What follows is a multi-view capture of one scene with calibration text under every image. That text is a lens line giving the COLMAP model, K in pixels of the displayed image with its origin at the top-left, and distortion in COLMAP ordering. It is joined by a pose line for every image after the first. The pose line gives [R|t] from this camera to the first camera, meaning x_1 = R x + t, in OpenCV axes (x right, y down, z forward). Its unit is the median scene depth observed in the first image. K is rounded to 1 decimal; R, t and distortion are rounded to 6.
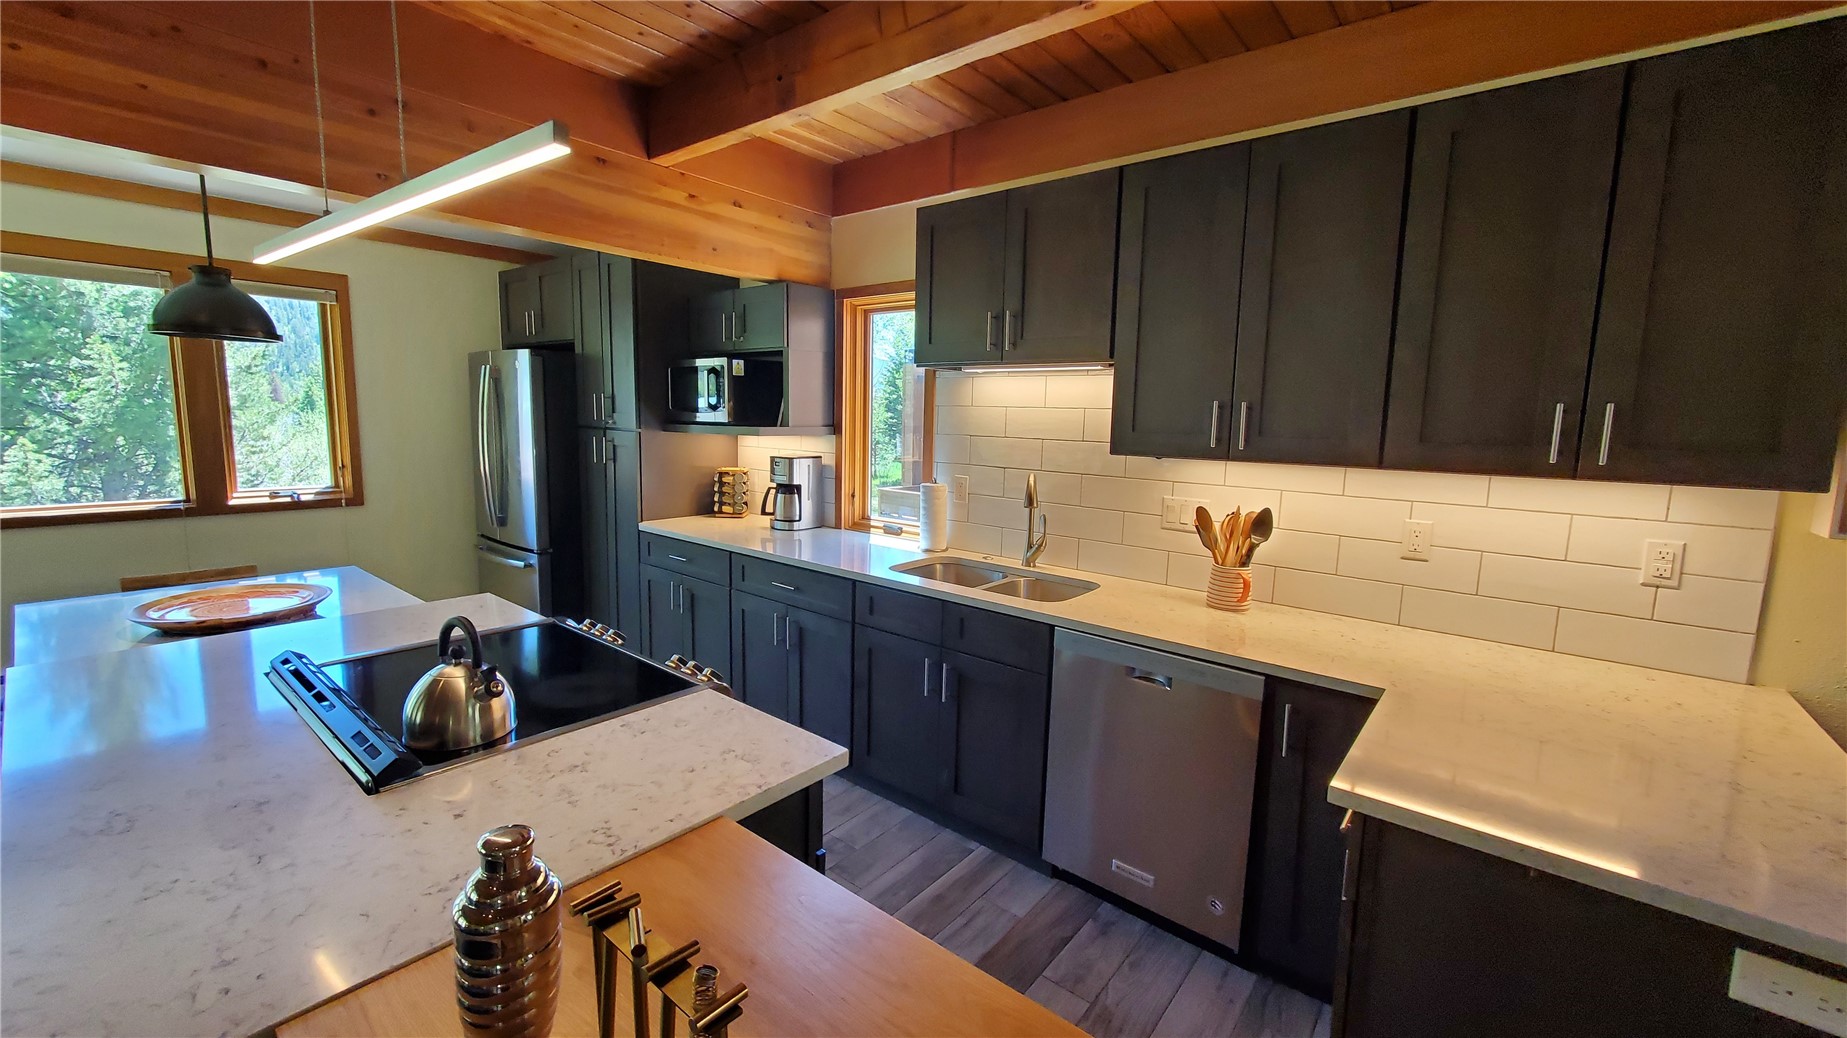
lens RADIAL K [[735.6, 0, 922.7], [0, 735.6, 521.8], [0, 0, 1]] dist [-0.000413, -0.000477]
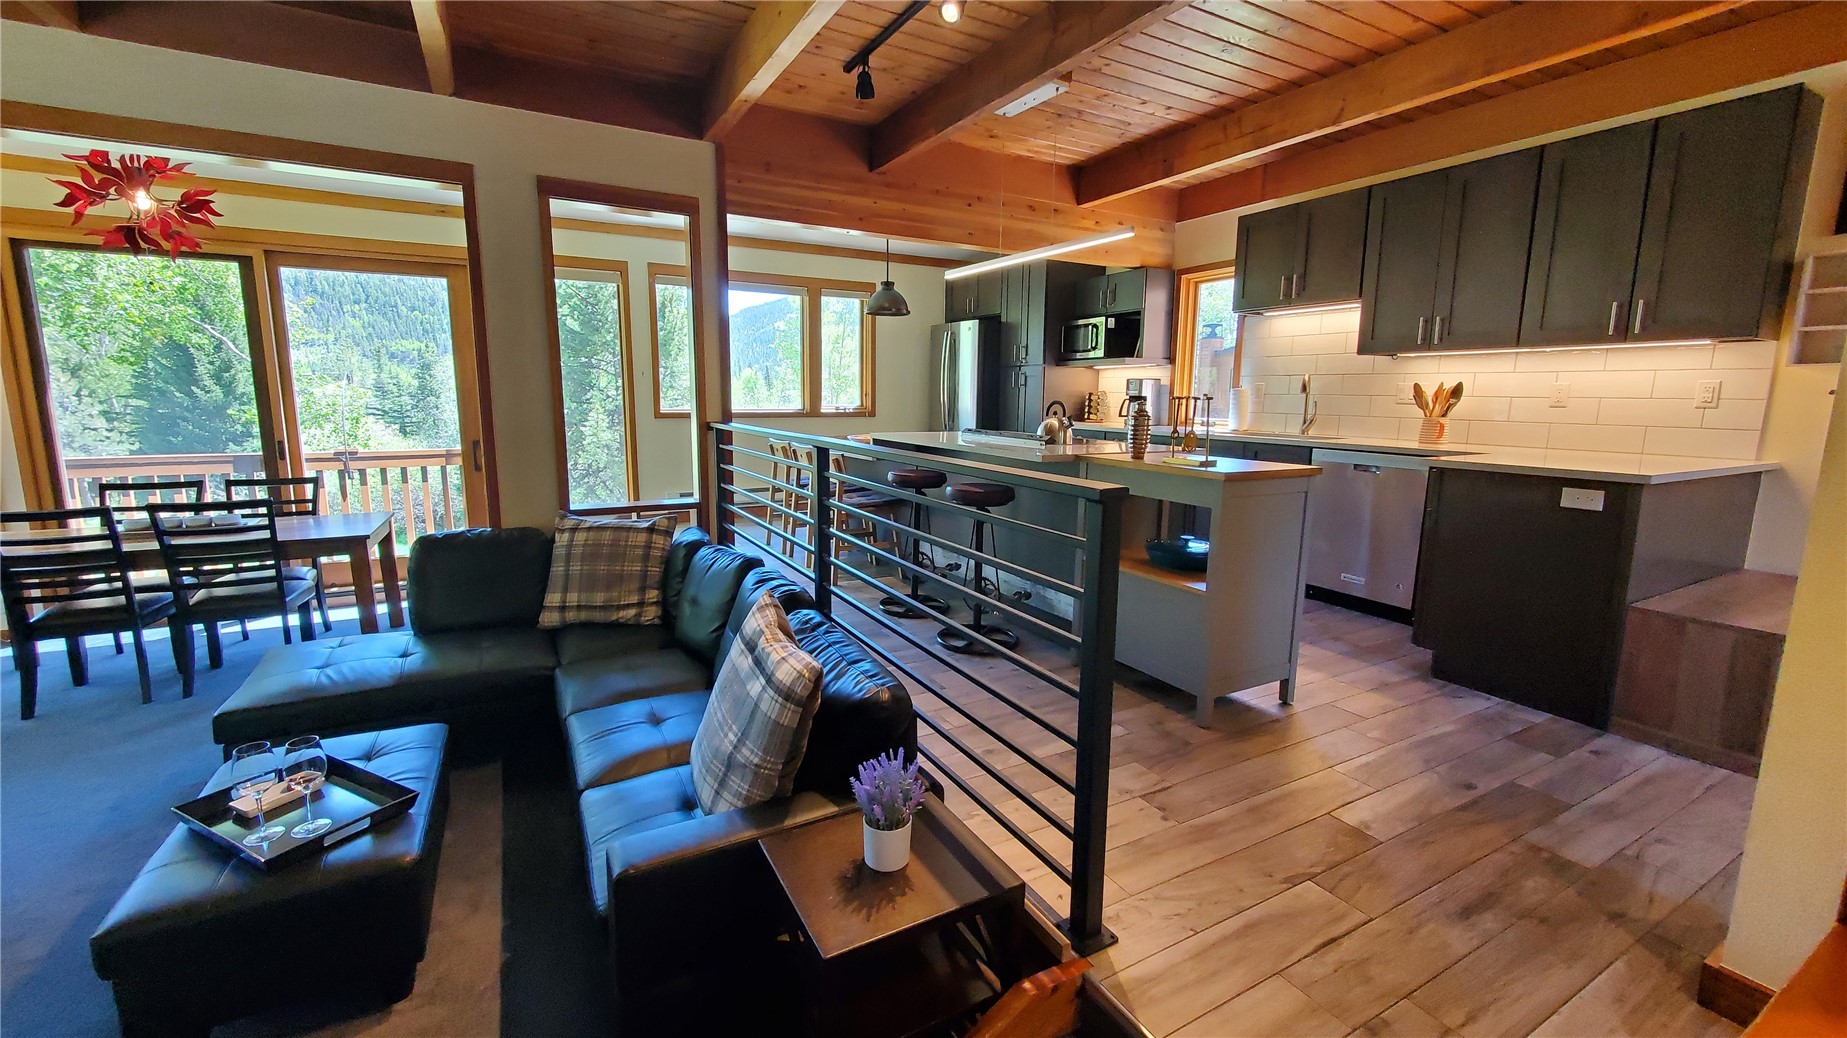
lens RADIAL K [[735.6, 0, 914.5], [0, 735.6, 512.4], [0, 0, 1]] dist [-0.000413, -0.000477]
pose [[0.925925, 0.045852, -0.374915, -0.028669], [-0.042670, 0.998948, 0.016789, 0.218939], [0.375290, 0.000453, 0.926907, -0.730852]]
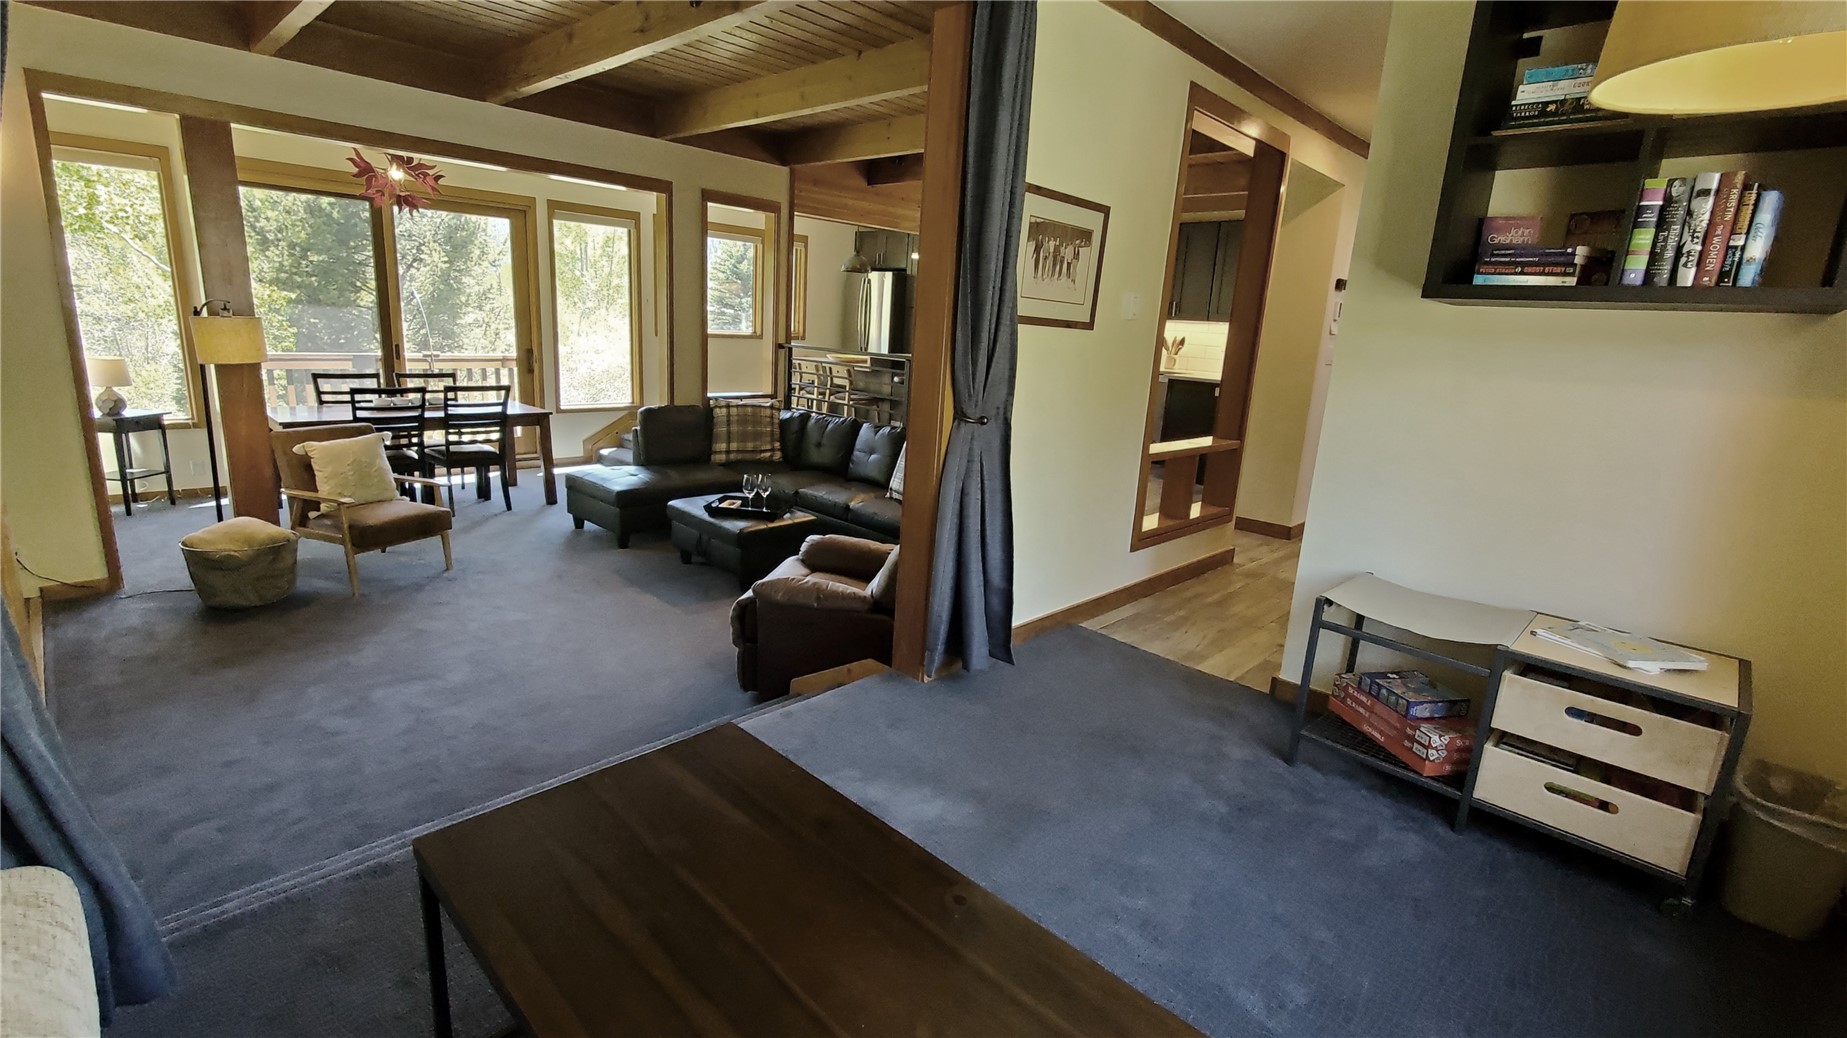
lens RADIAL K [[811.5, 0, 912.5], [0, 811.5, 505.8], [0, 0, 1]] dist [0.000770, 0.000338]
pose [[0.995125, 0.052068, -0.083758, -0.268621], [-0.045462, 0.995842, 0.078939, 0.353278], [0.087520, -0.074747, 0.993354, -1.921198]]
